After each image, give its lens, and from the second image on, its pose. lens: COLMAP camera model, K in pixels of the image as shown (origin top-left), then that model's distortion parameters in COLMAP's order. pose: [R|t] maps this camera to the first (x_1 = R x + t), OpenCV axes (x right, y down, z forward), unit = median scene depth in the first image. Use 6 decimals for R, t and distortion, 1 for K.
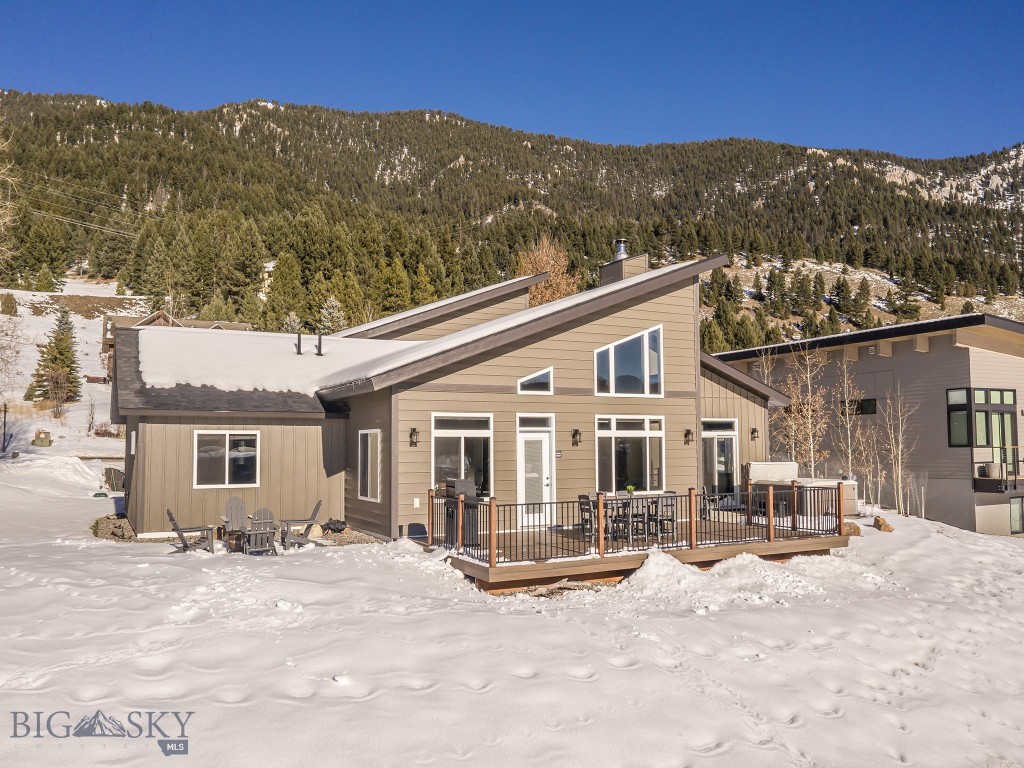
lens RADIAL K [[806.2, 0, 515.6], [0, 806.2, 395.4], [0, 0, 1]] dist [-0.031132, -0.002132]
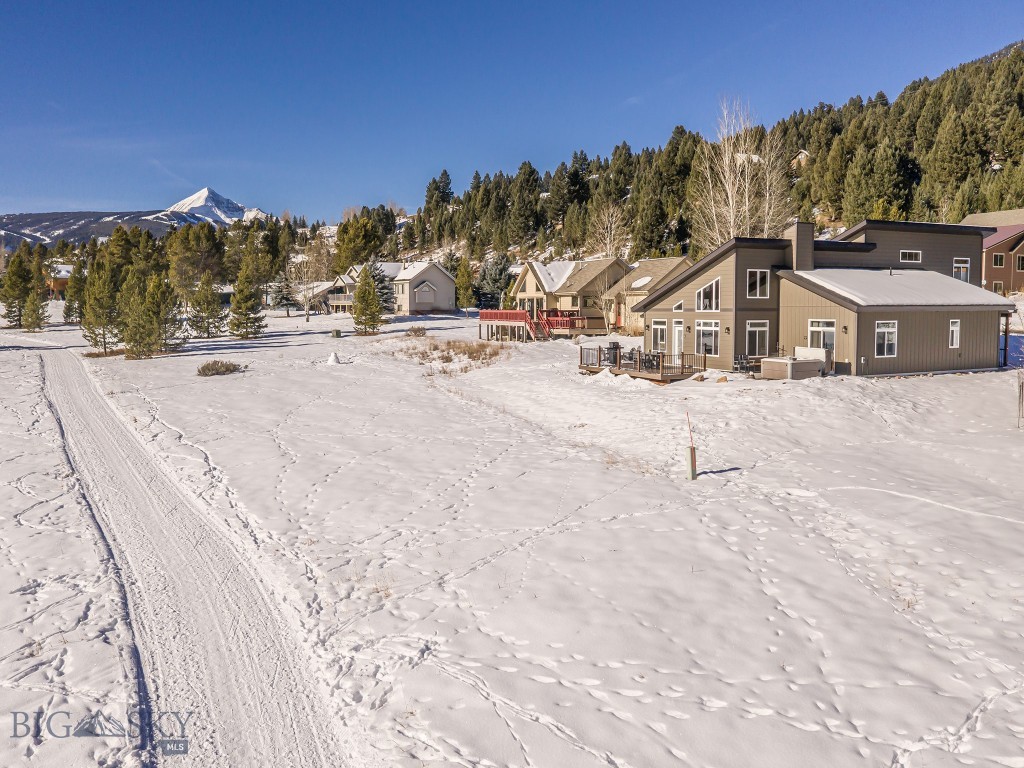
lens RADIAL K [[814.8, 0, 513.0], [0, 814.8, 361.6], [0, 0, 1]] dist [-0.039175, 0.002063]
pose [[-0.066553, 0.071555, -0.995214, 0.114685], [0.070292, 0.995283, 0.066860, -0.002316], [0.995304, -0.065506, -0.071269, 0.029794]]
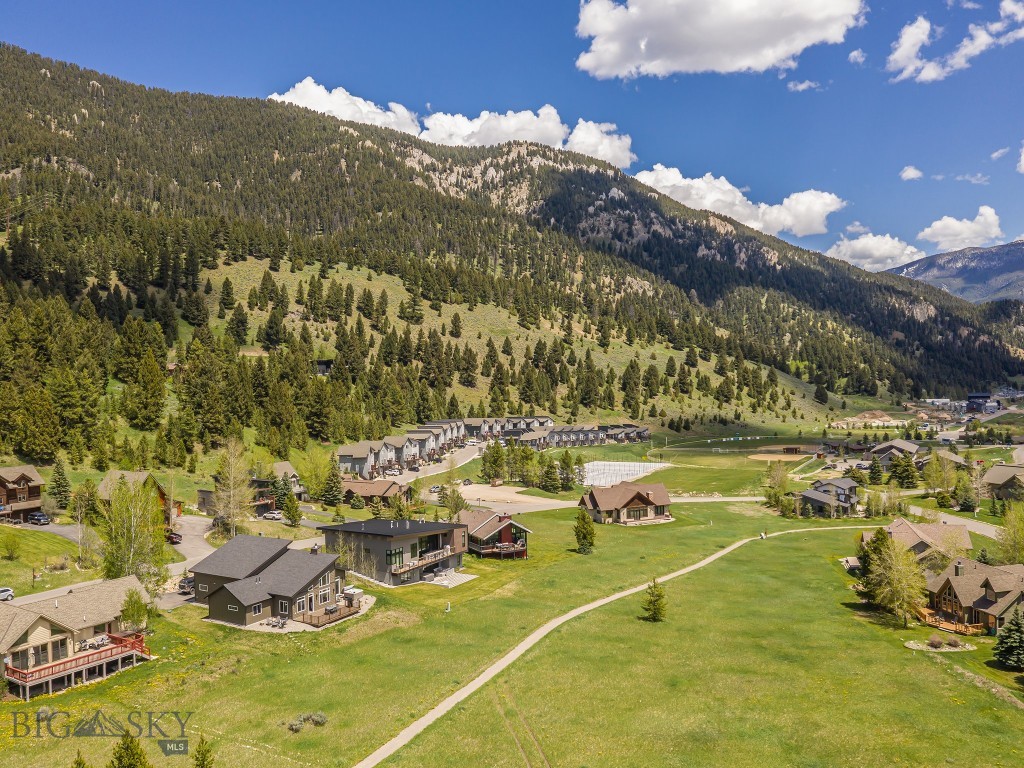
lens RADIAL K [[805.4, 0, 515.5], [0, 805.4, 394.0], [0, 0, 1]] dist [-0.037712, 0.001665]
pose [[0.842993, -0.021781, 0.537484, -0.082530], [-0.021737, 0.996984, 0.074495, -0.085749], [-0.537485, -0.074483, 0.839977, -0.208044]]
